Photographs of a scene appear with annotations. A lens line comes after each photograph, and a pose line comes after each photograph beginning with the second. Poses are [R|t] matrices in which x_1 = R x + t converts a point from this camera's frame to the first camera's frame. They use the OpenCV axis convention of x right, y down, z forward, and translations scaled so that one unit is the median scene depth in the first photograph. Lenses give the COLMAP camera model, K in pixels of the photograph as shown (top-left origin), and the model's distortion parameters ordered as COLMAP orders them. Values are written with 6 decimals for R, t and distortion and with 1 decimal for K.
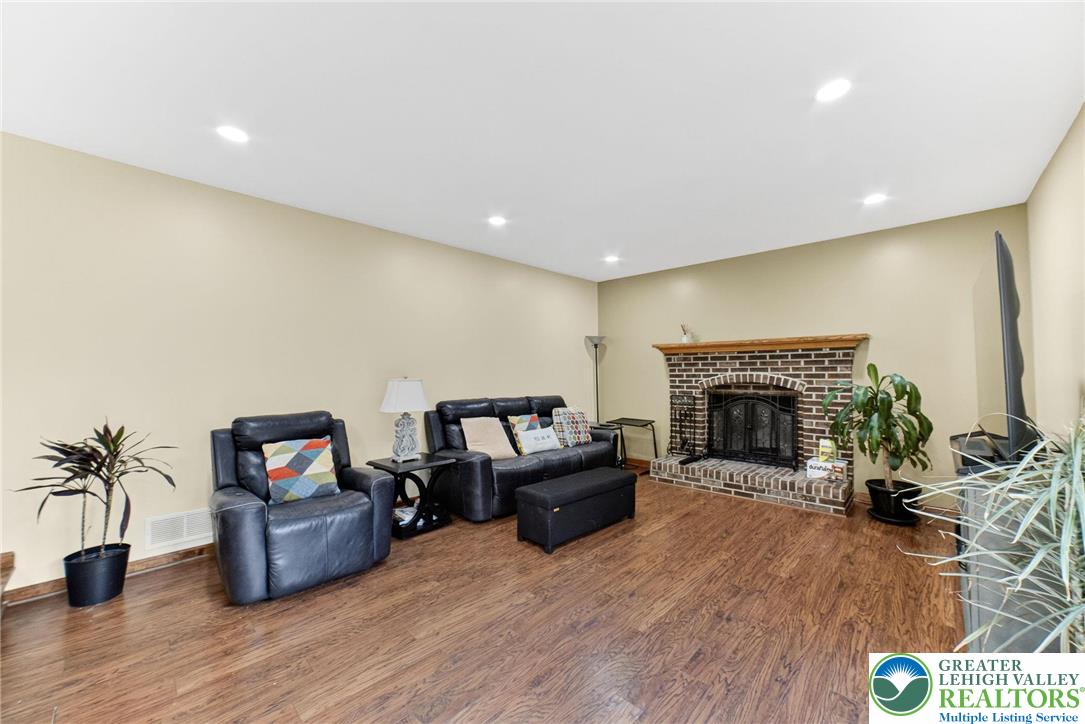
lens RADIAL K [[413.7, 0, 548.7], [0, 413.7, 363.8], [0, 0, 1]] dist [-0.001489, 0.000685]
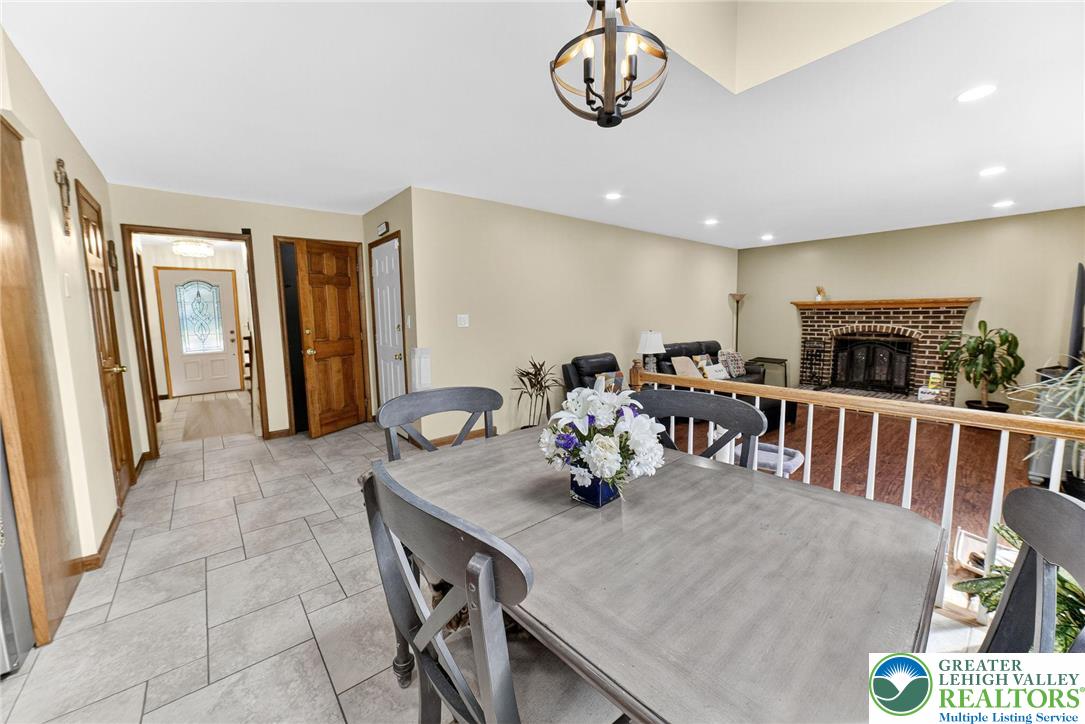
lens RADIAL K [[413.7, 0, 541.8], [0, 413.7, 358.1], [0, 0, 1]] dist [-0.001489, 0.000685]
pose [[0.993882, 0.003270, -0.110402, -0.463149], [0.011147, 0.991489, 0.129714, -0.058770], [0.109886, -0.130151, 0.985386, -0.478846]]
